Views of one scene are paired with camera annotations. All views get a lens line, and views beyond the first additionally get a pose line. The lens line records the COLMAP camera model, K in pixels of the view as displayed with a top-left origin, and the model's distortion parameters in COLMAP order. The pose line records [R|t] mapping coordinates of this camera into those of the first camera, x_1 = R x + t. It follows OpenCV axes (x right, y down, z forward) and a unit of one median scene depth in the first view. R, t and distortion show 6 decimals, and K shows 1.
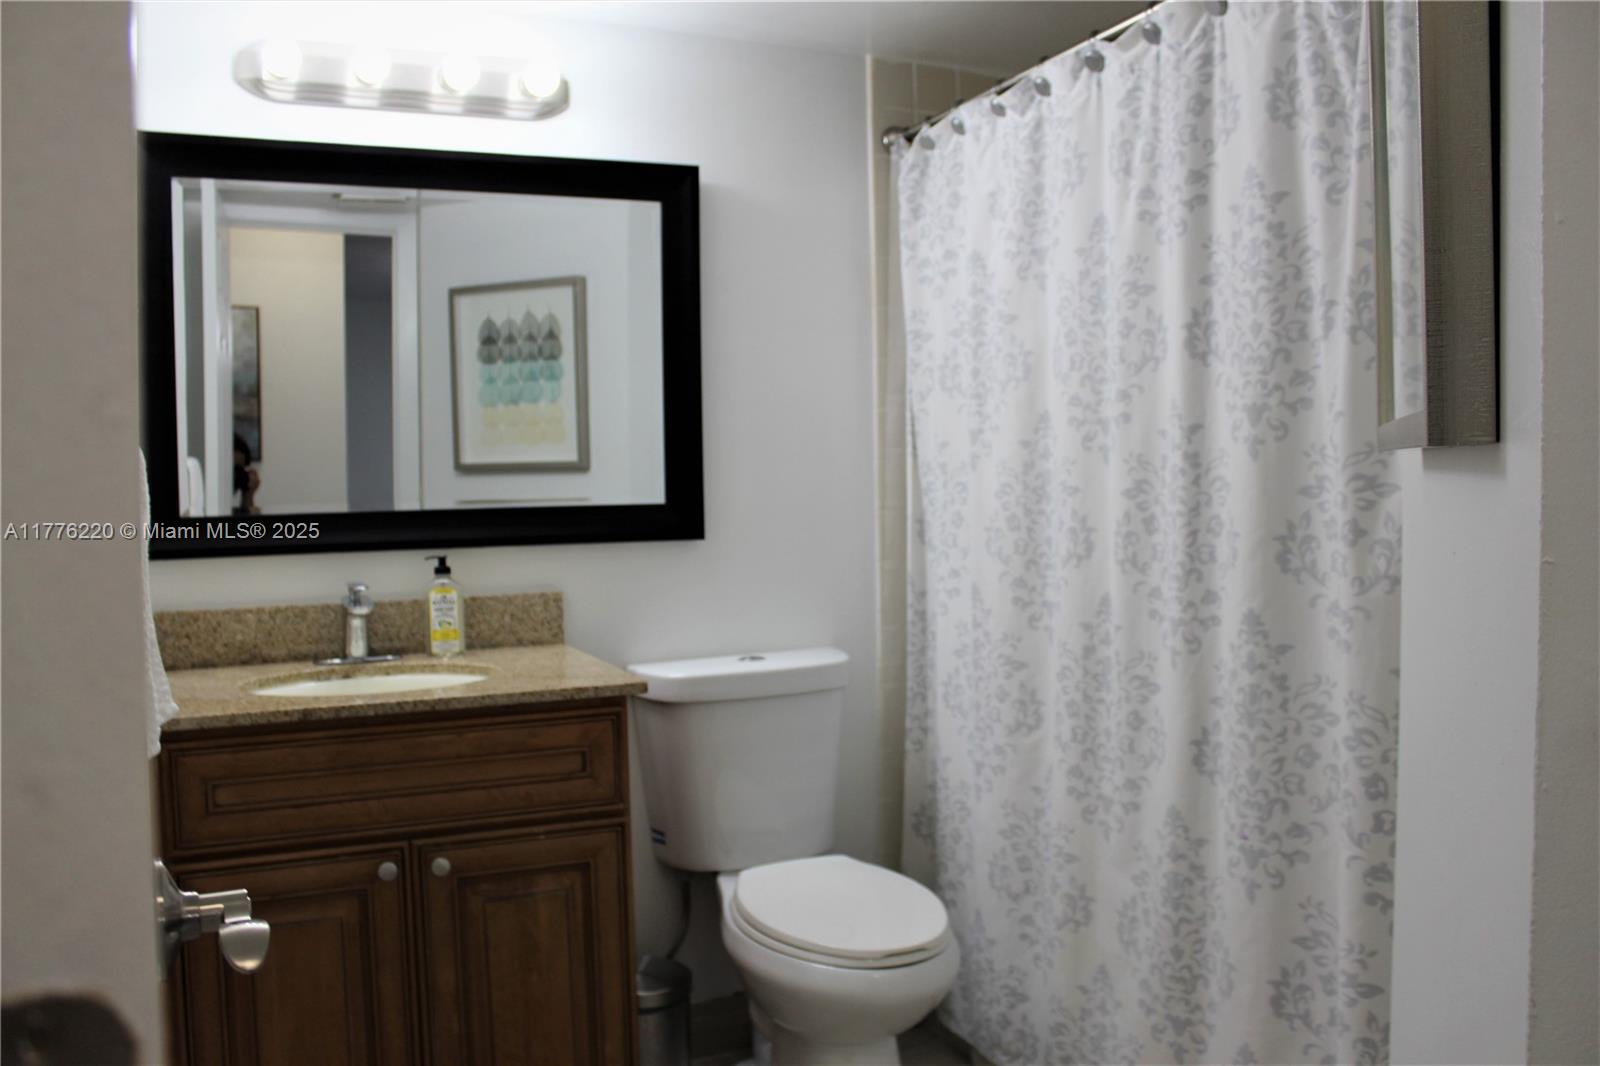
lens RADIAL K [[1326.8, 0, 798.0], [0, 1326.8, 539.1], [0, 0, 1]] dist [-0.165963, 0.144977]
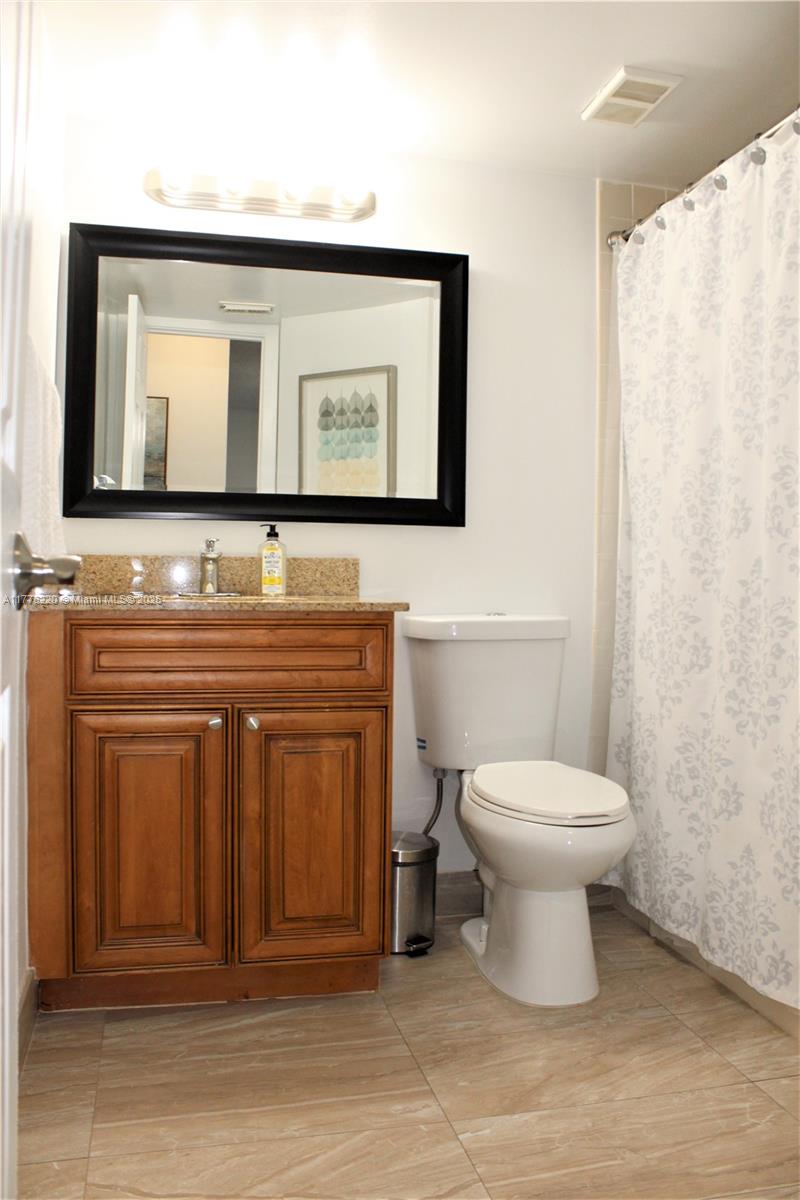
lens RADIAL K [[995.1, 0, 397.8], [0, 995.1, 584.9], [0, 0, 1]] dist [-0.165963, 0.144977]
pose [[0.984991, 0.035107, -0.168996, 0.040063], [-0.039002, 0.999043, -0.019781, 0.091361], [0.168140, 0.026076, 0.985418, -0.017104]]
